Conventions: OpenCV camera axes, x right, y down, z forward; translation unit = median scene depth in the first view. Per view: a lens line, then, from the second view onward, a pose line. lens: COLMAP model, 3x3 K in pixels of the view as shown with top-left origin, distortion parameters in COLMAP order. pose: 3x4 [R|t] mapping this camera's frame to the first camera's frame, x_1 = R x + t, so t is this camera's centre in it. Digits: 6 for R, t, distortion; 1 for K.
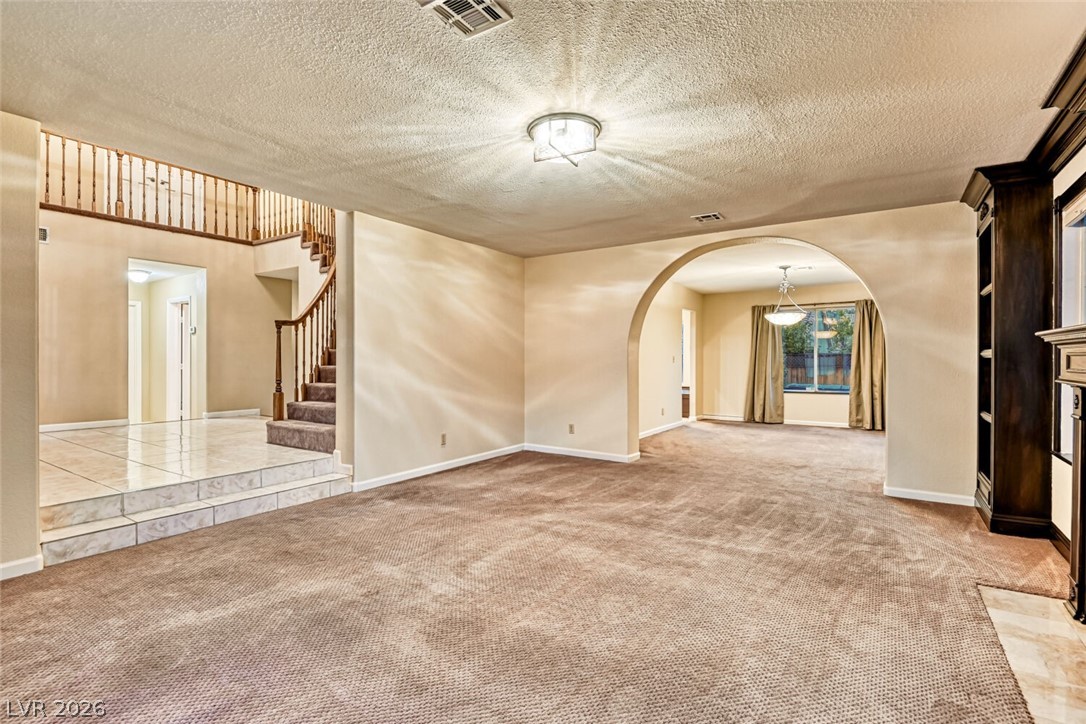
lens RADIAL K [[513.5, 0, 539.6], [0, 513.5, 360.4], [0, 0, 1]] dist [0.019361, -0.007278]
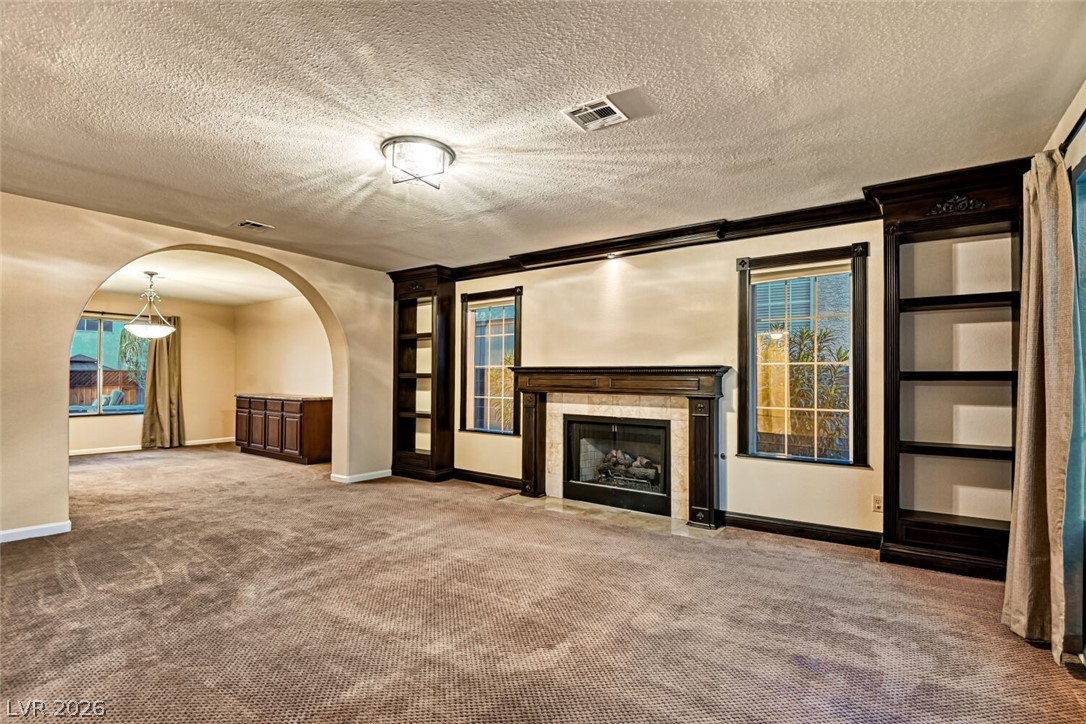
lens RADIAL K [[513.5, 0, 541.5], [0, 513.5, 376.2], [0, 0, 1]] dist [0.019361, -0.007278]
pose [[0.032238, 0.005616, 0.999464, -0.745144], [-0.007116, 0.999960, -0.005389, -0.006099], [-0.999455, -0.006939, 0.032277, 0.569012]]
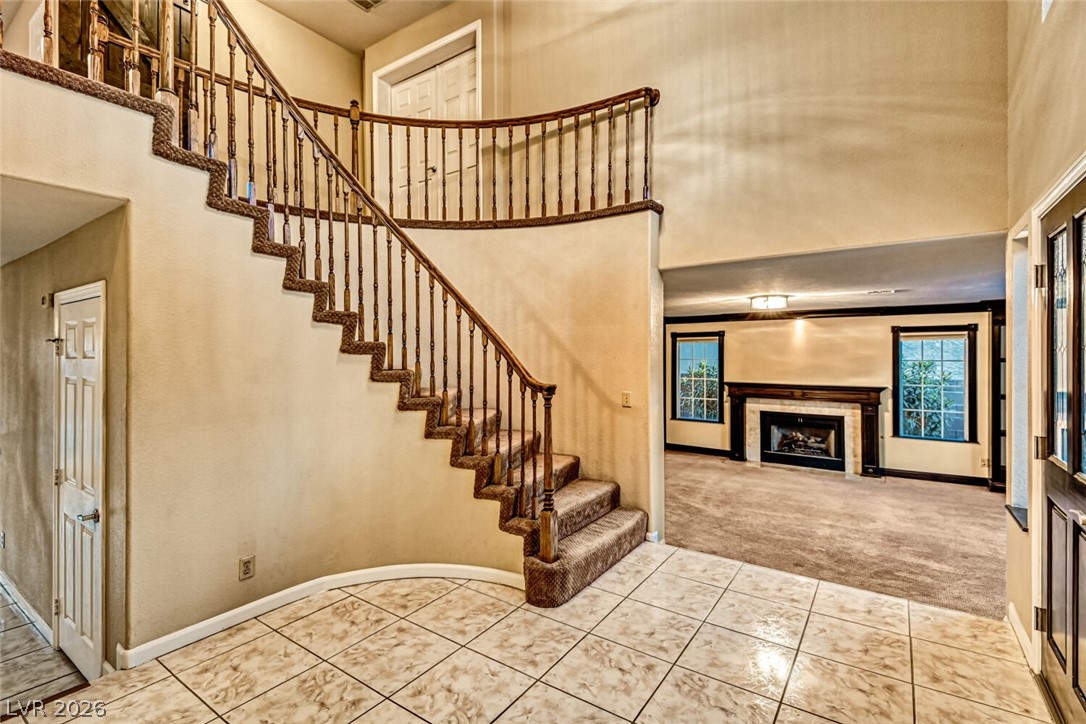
lens RADIAL K [[513.5, 0, 475.0], [0, 513.5, 354.0], [0, 0, 1]] dist [0.019361, -0.007278]
pose [[0.071677, -0.018263, 0.997261, -1.771196], [0.012848, 0.999766, 0.017386, -0.229702], [-0.997345, 0.011567, 0.071895, 1.694073]]
